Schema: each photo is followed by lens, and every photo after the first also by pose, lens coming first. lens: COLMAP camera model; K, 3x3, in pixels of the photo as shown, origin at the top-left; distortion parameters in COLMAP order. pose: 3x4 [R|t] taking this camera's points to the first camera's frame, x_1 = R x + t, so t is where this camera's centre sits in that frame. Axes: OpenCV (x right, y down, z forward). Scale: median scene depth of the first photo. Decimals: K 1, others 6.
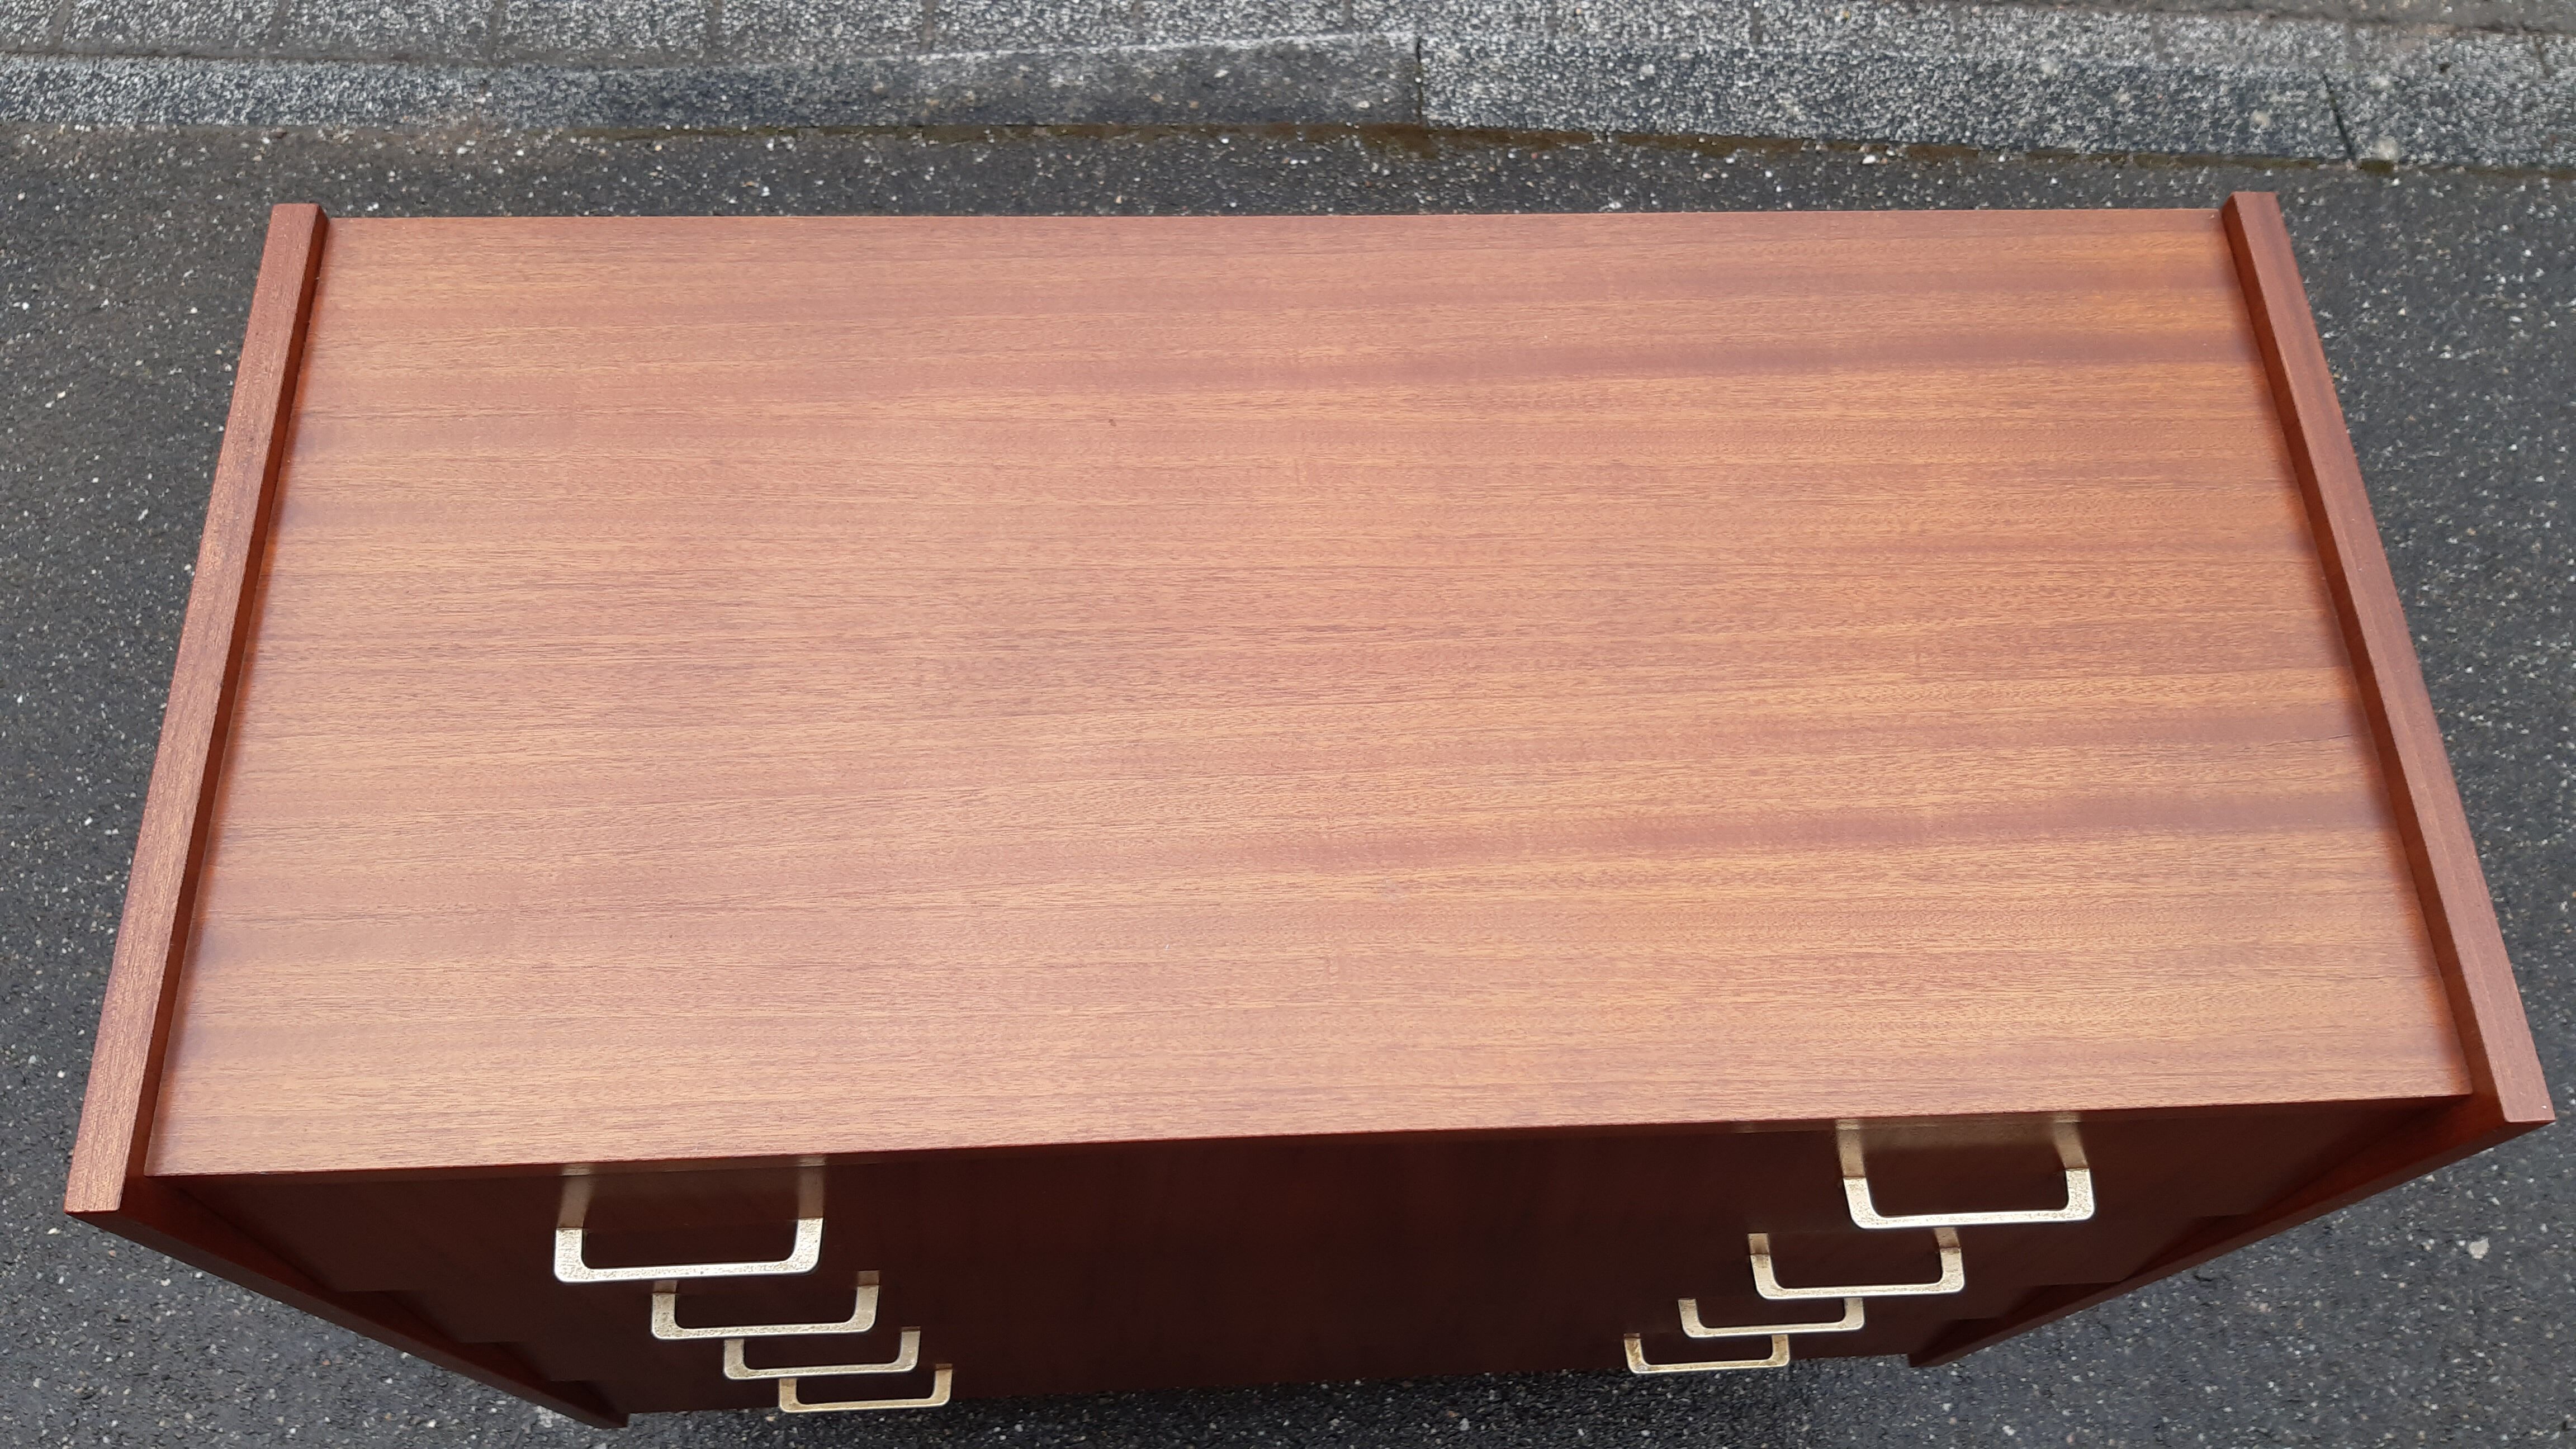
lens RADIAL K [[1854.1, 0, 1288.0], [0, 1854.1, 724.5], [0, 0, 1]] dist [0.063635, -0.148362]
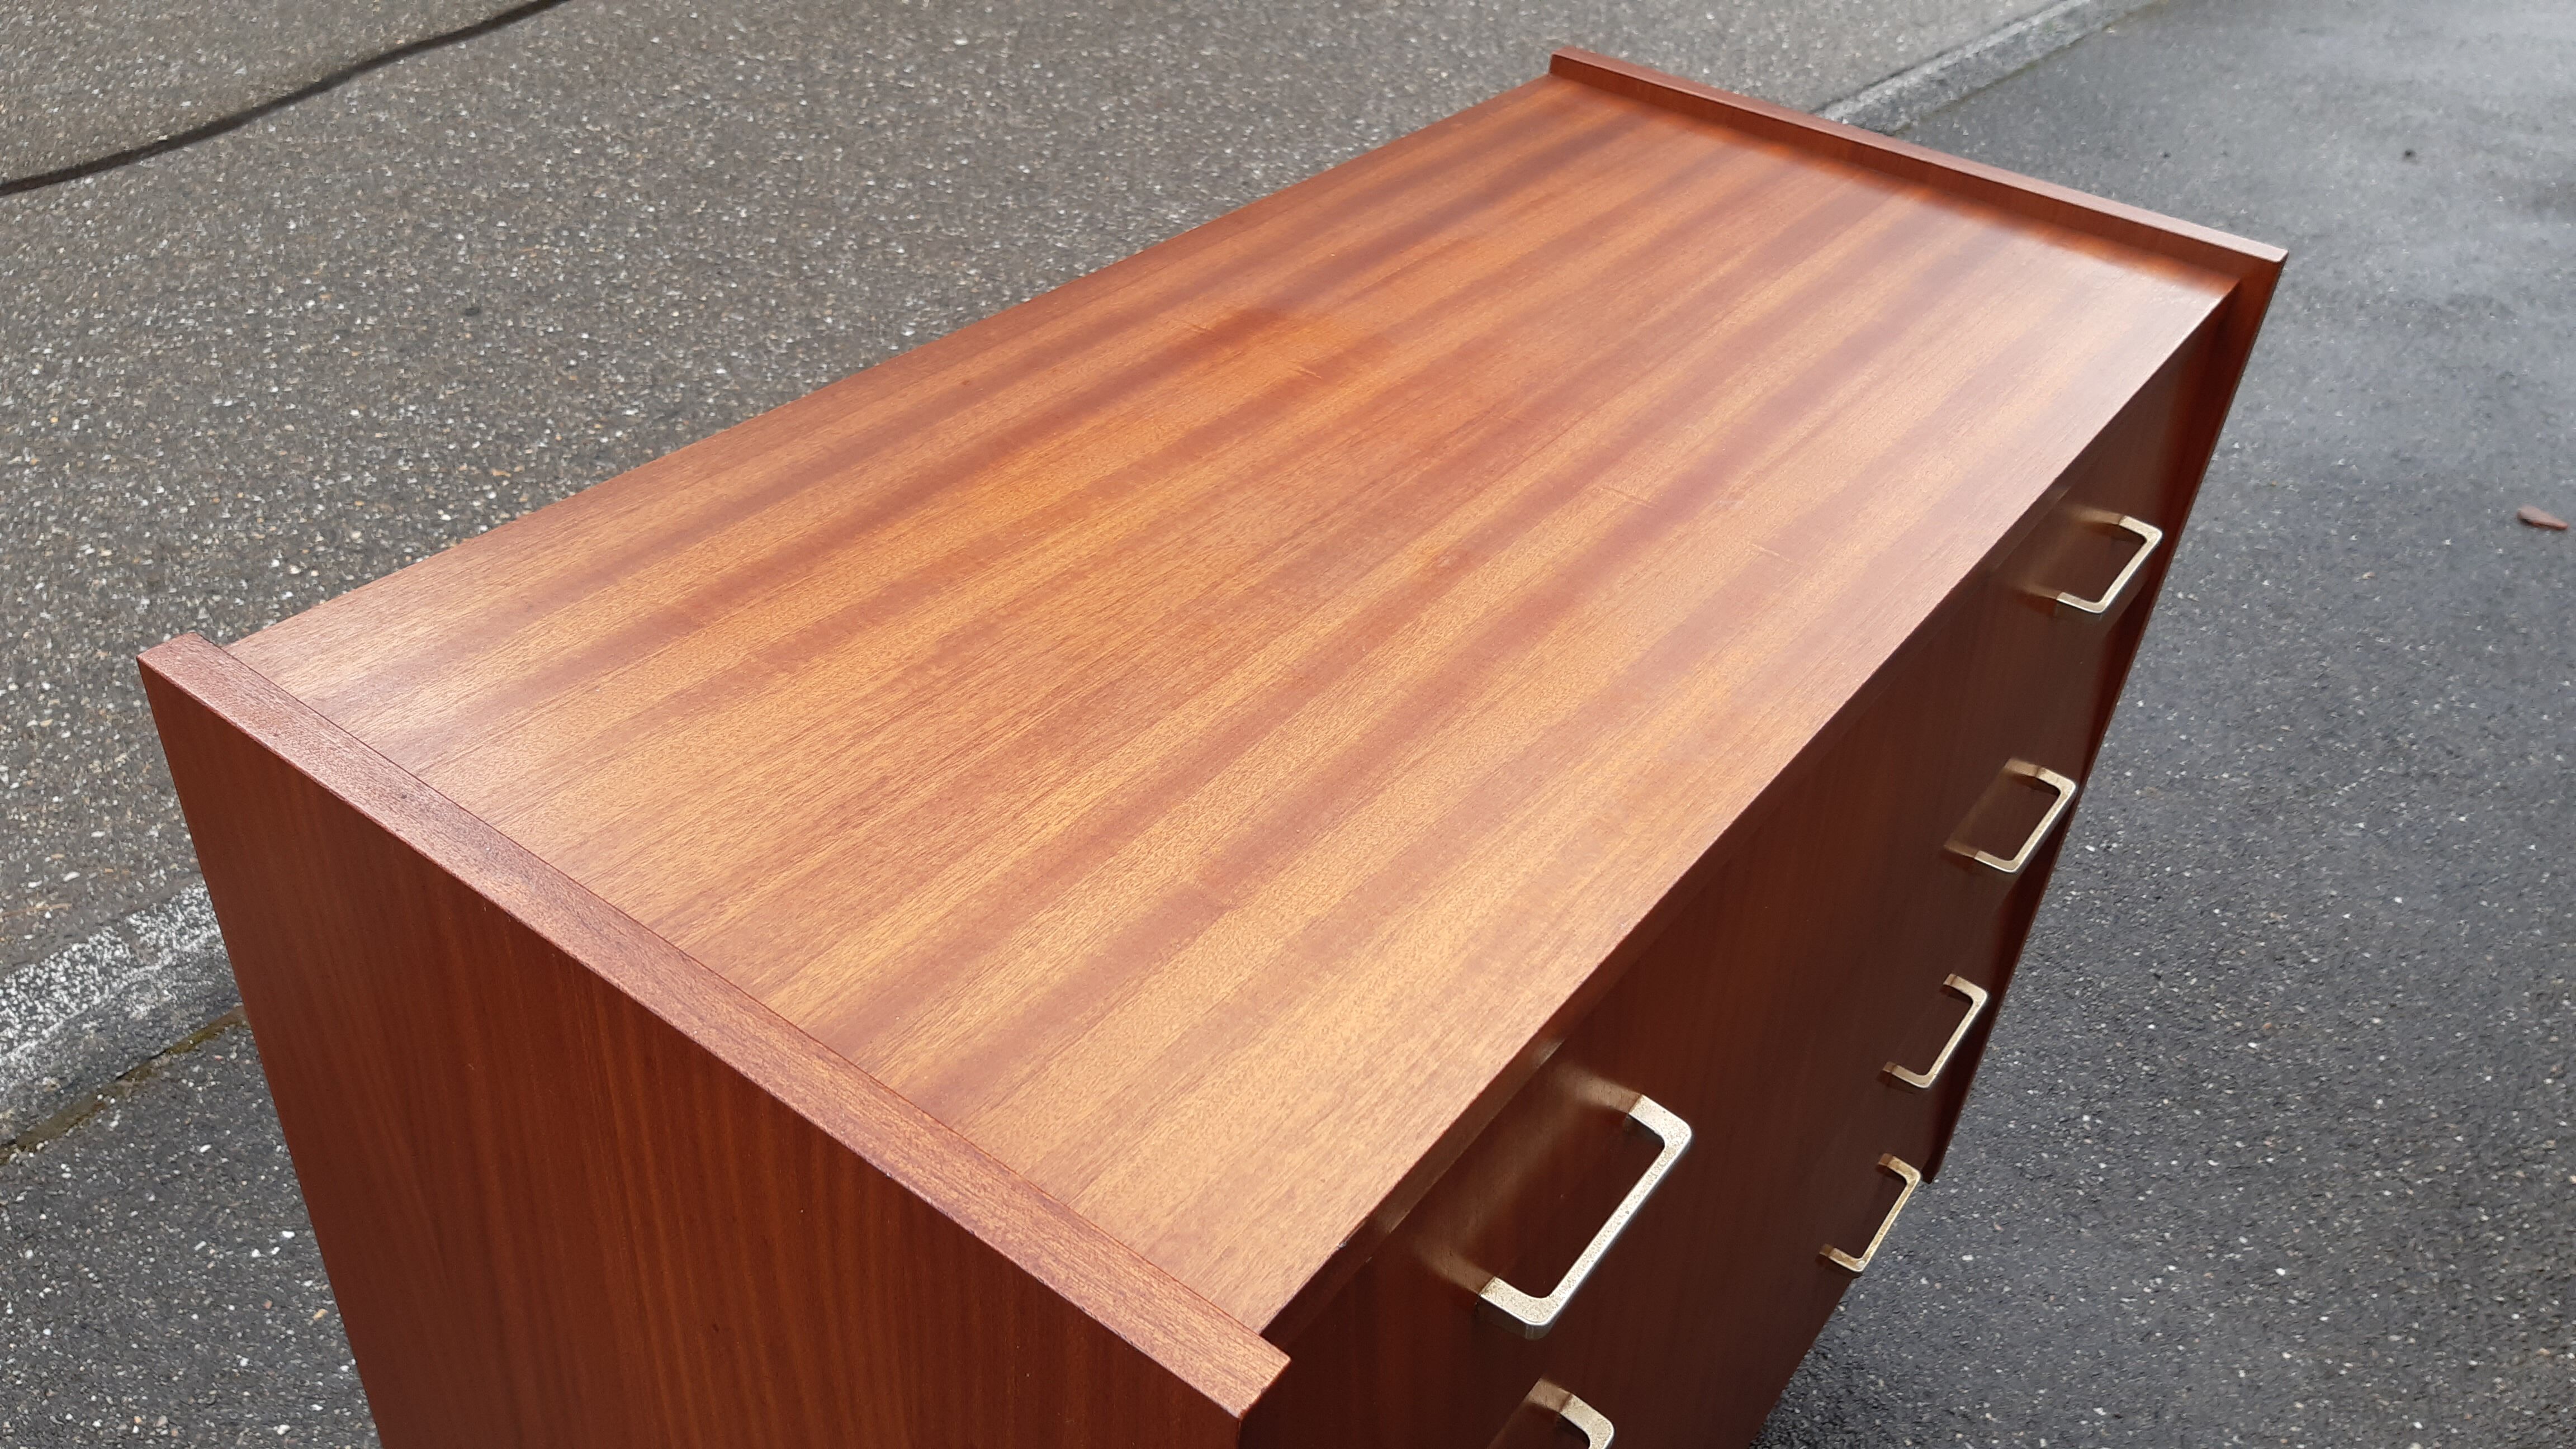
lens RADIAL K [[1892.8, 0, 1288.0], [0, 1892.8, 724.5], [0, 0, 1]] dist [0.038374, -0.087799]
pose [[0.637924, -0.476993, 0.604591, -0.353265], [0.687582, 0.706354, -0.168211, 0.082439], [-0.346820, 0.523012, 0.778572, 0.142062]]
